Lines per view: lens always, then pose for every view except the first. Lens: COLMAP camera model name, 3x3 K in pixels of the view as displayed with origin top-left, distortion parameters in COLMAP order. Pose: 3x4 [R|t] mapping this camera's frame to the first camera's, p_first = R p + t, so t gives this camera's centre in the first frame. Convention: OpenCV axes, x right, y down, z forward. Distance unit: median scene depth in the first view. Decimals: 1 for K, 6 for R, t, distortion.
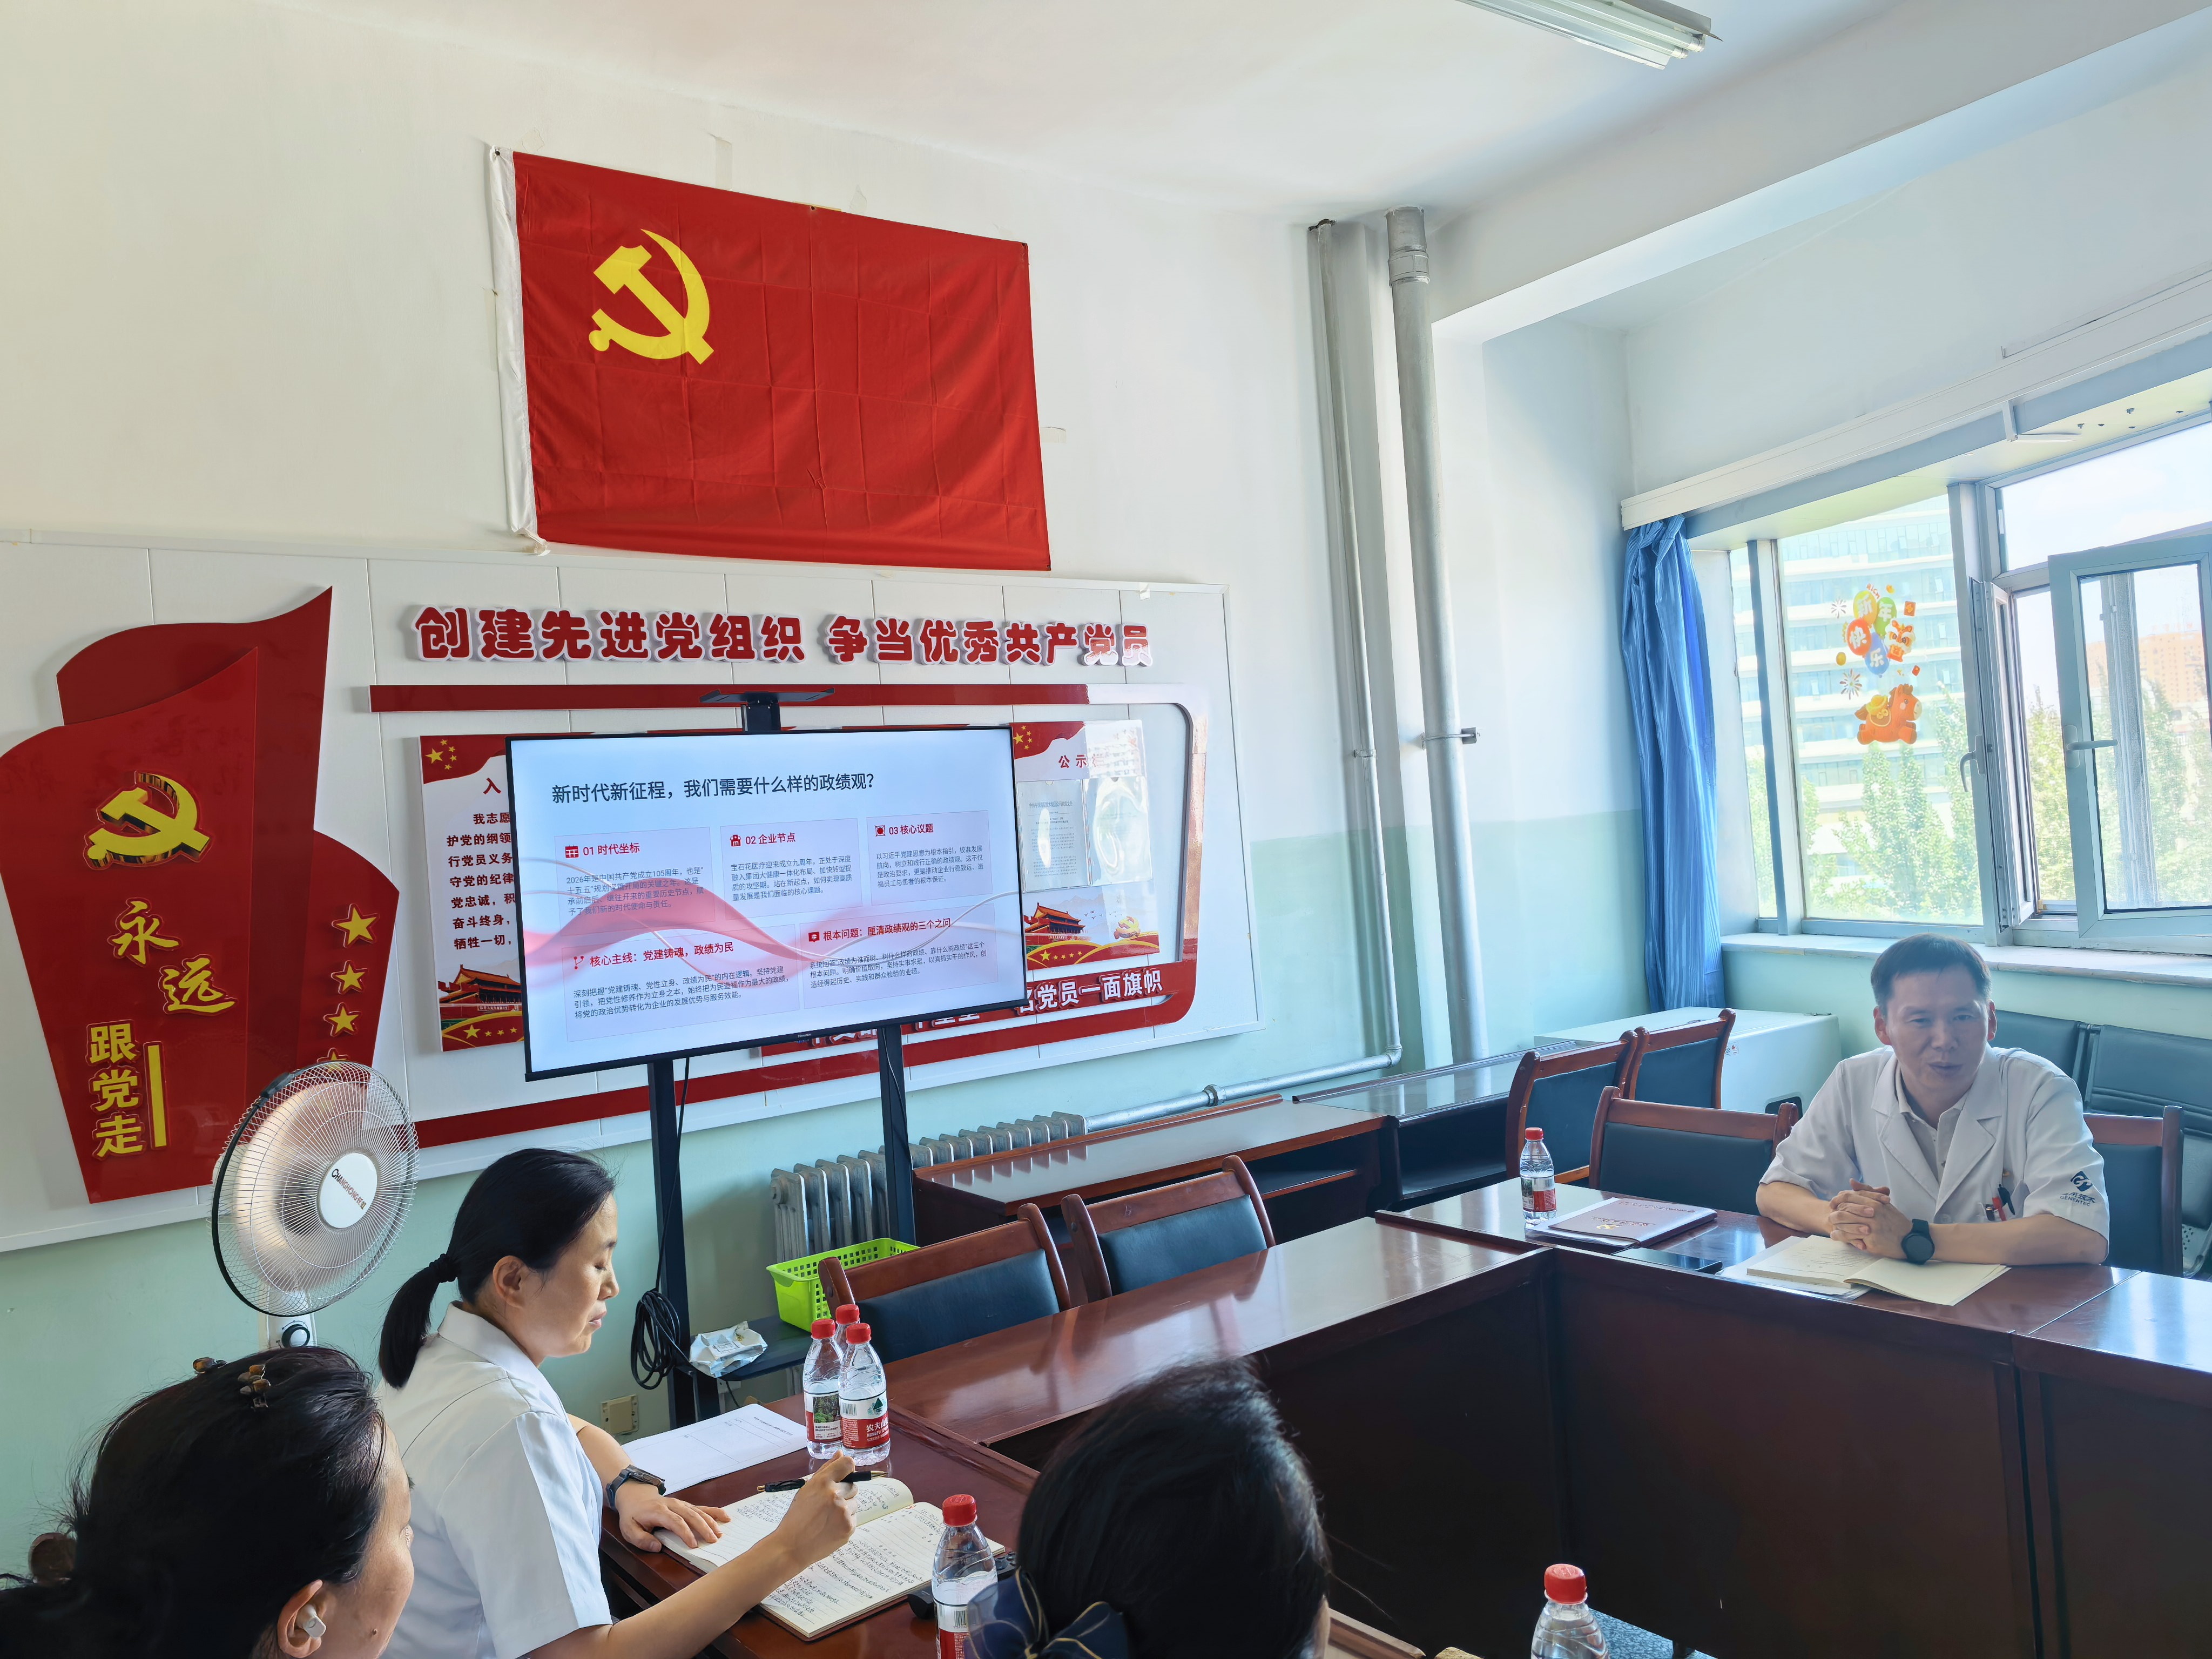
lens RADIAL K [[1604.4, 0, 1107.4], [0, 1604.4, 824.0], [0, 0, 1]] dist [0.033401, -0.028658]
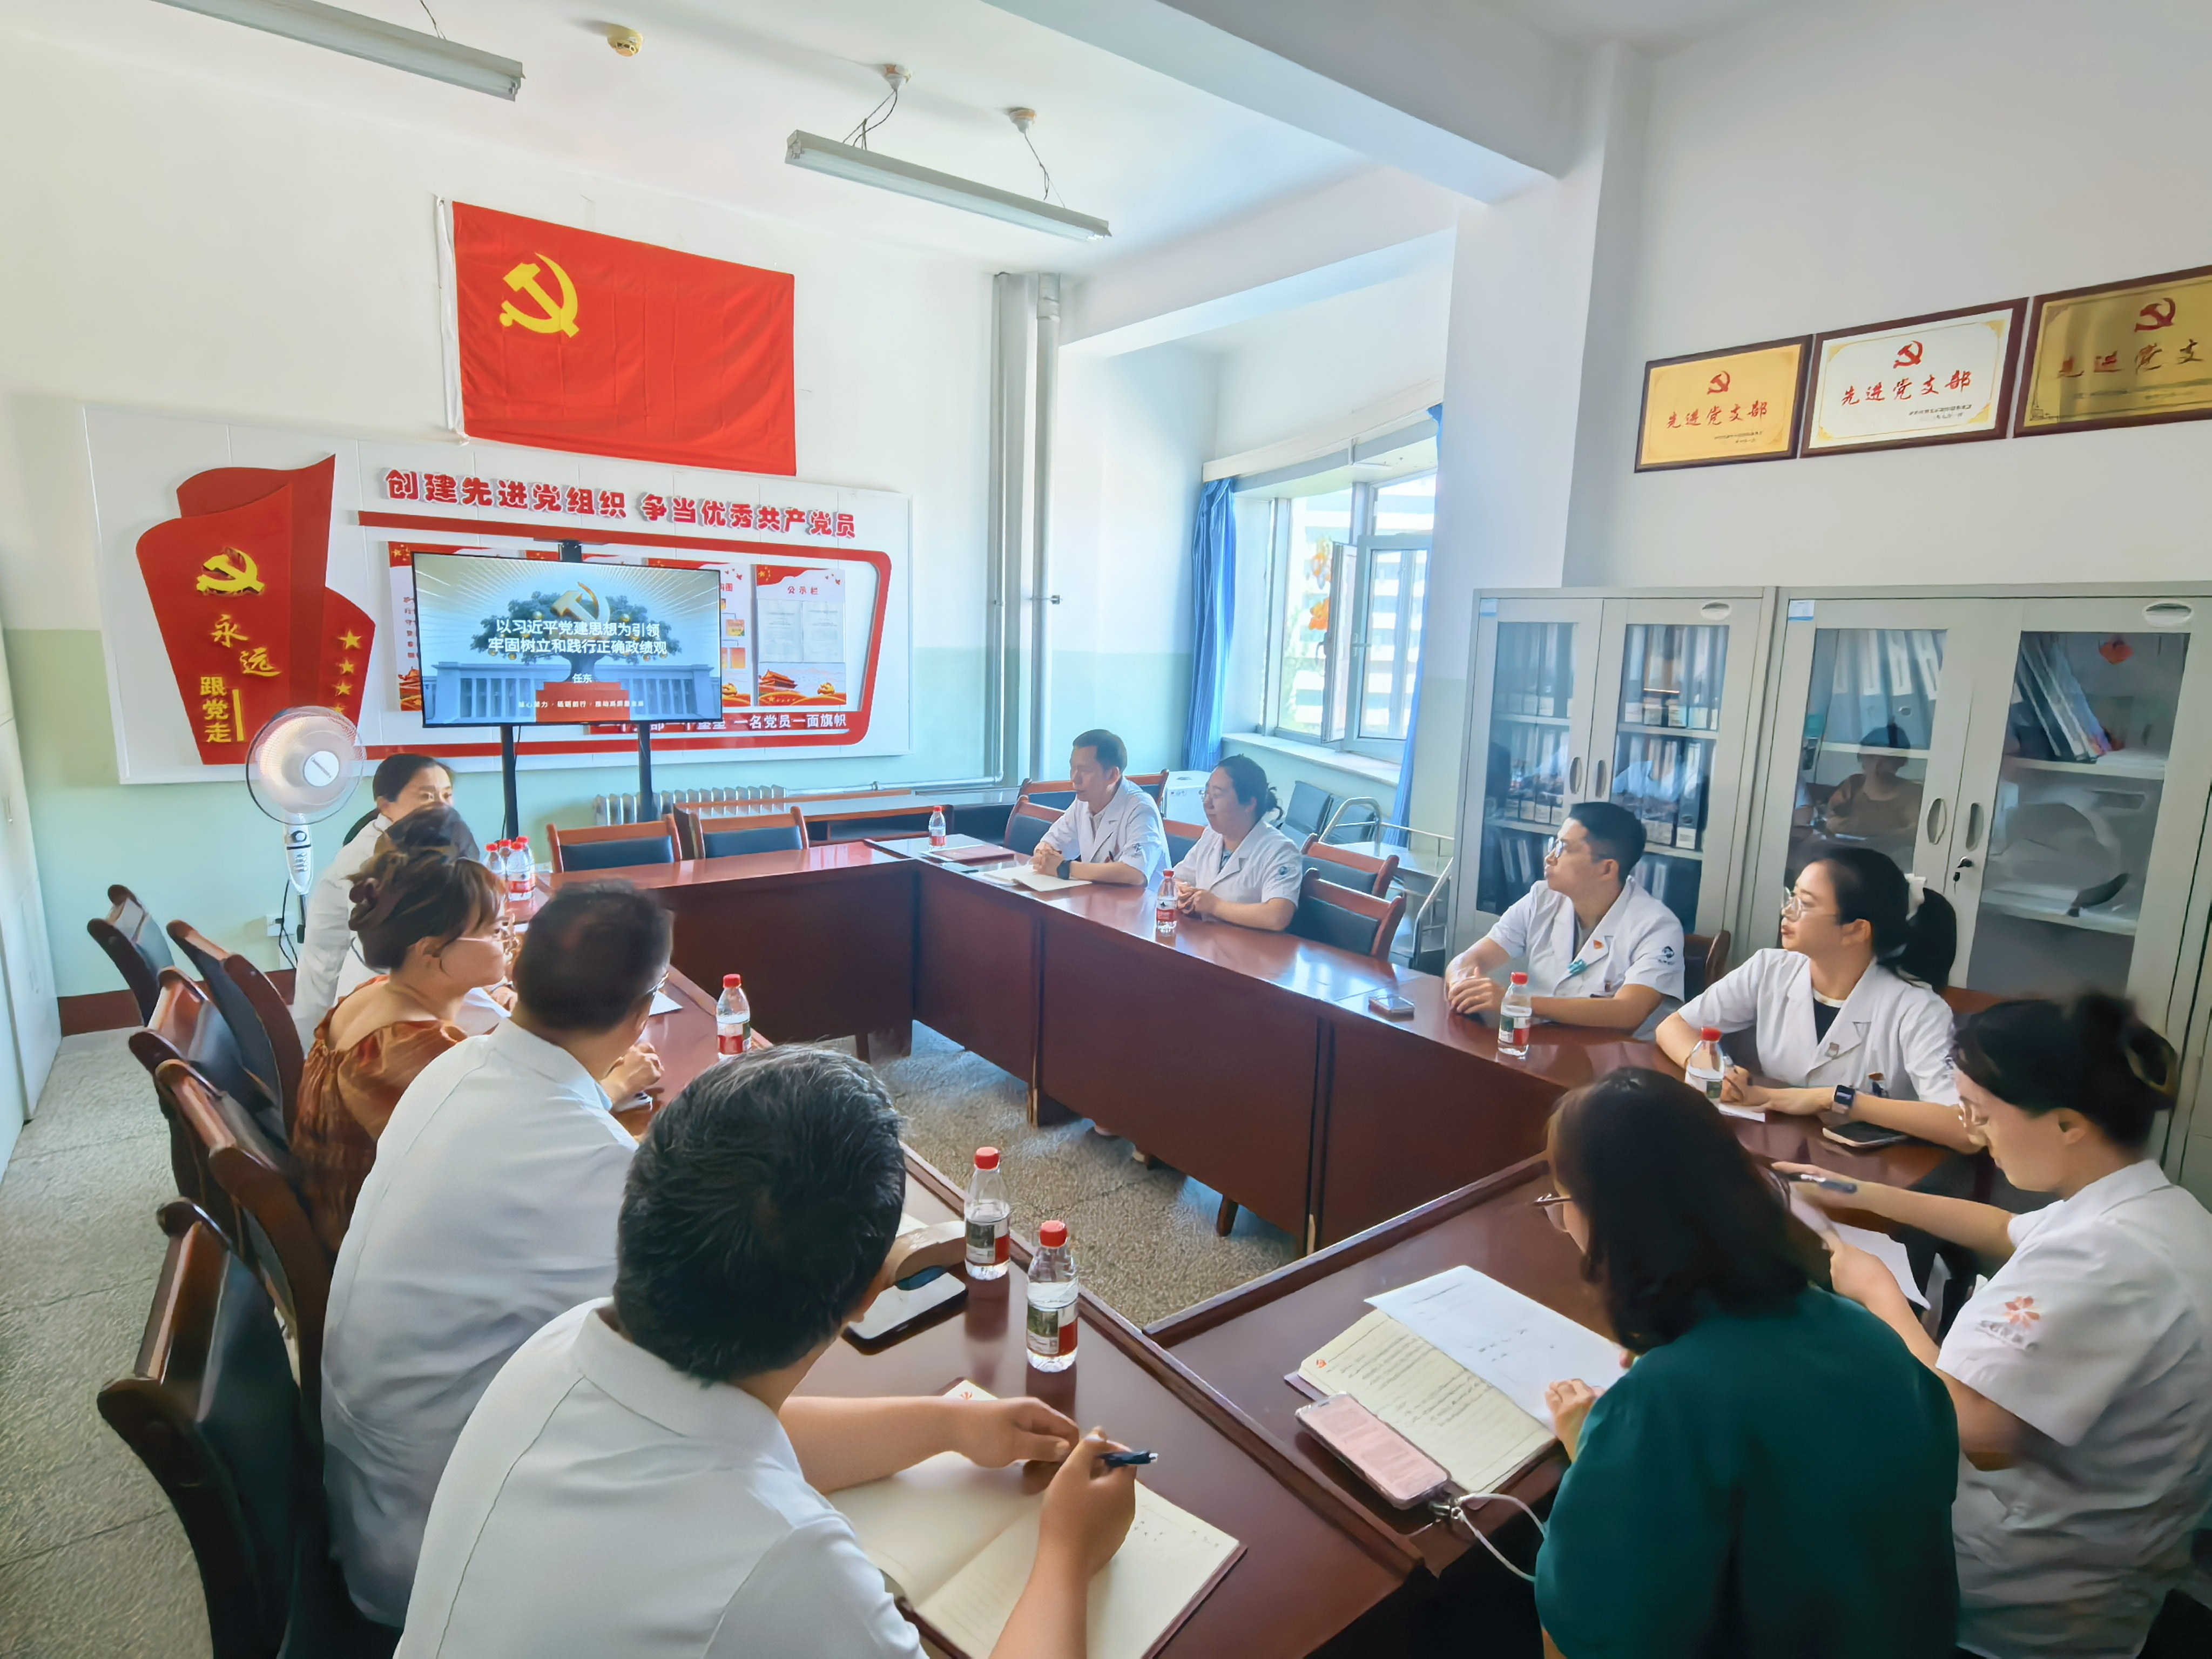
lens RADIAL K [[1146.8, 0, 1111.5], [0, 1146.8, 832.2], [0, 0, 1]] dist [0.001285, 0.005270]
pose [[0.993807, 0.103494, 0.040456, 0.334496], [-0.109044, 0.978362, 0.175831, -0.043095], [-0.021383, -0.179154, 0.983589, -0.333281]]
